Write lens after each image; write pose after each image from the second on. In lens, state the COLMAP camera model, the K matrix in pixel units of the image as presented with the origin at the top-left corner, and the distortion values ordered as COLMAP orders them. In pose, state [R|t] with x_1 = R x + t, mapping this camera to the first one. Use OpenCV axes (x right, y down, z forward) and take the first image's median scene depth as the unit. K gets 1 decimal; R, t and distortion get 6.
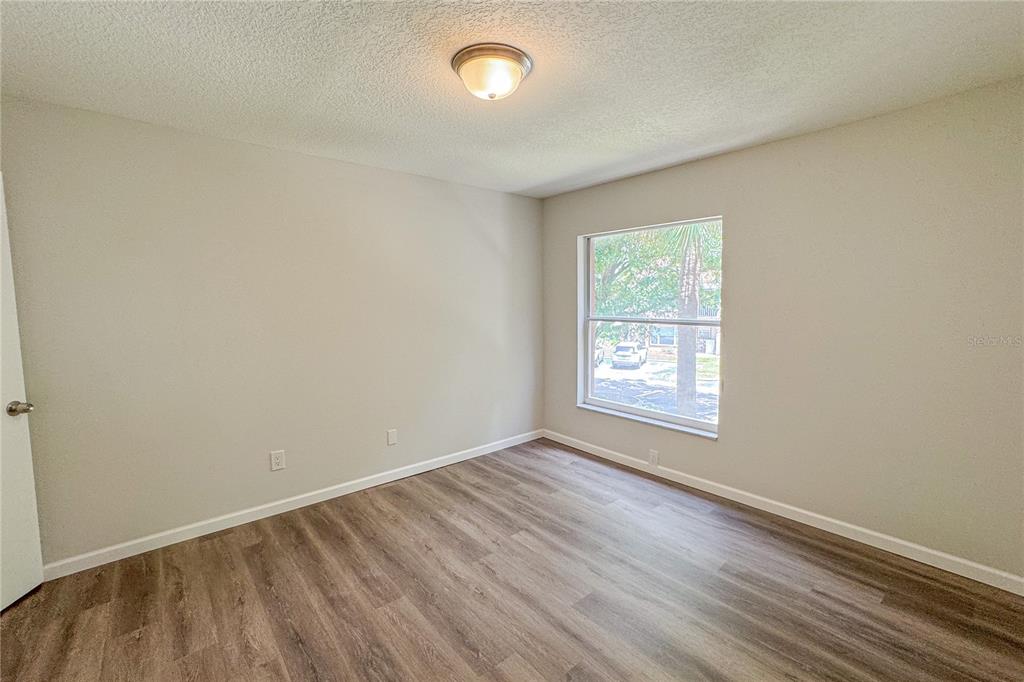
lens RADIAL K [[441.6, 0, 508.7], [0, 441.6, 339.6], [0, 0, 1]] dist [-0.040938, 0.020726]
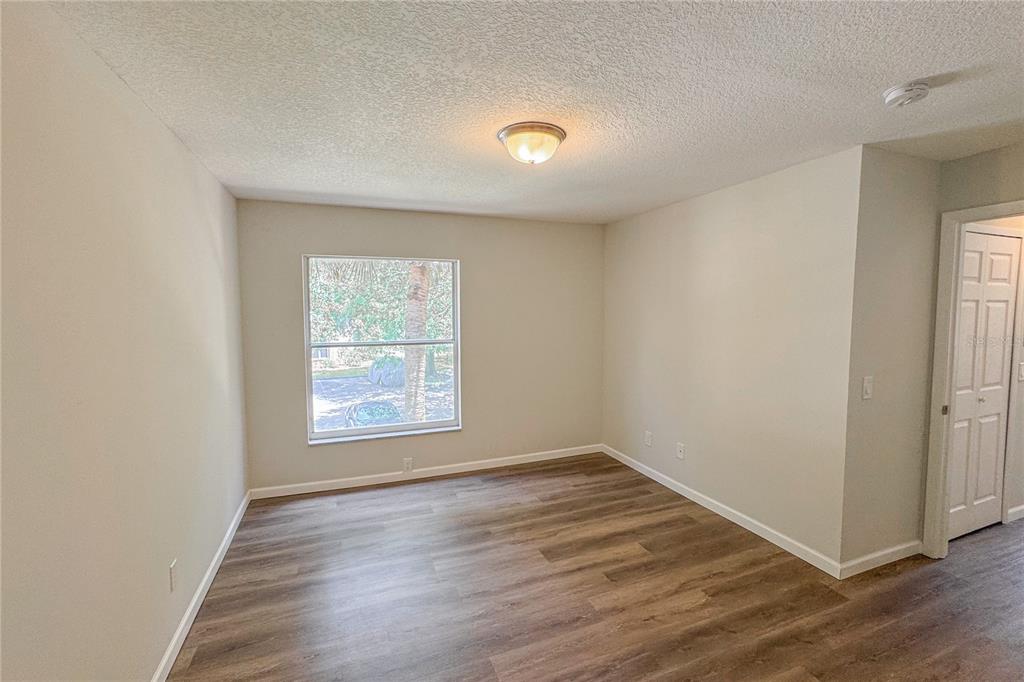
lens RADIAL K [[441.6, 0, 508.7], [0, 441.6, 339.6], [0, 0, 1]] dist [-0.040938, 0.020726]
pose [[0.310975, -0.061013, 0.948458, -0.925602], [0.082088, 0.995932, 0.037153, -0.105558], [-0.946867, 0.066303, 0.314718, 0.539671]]
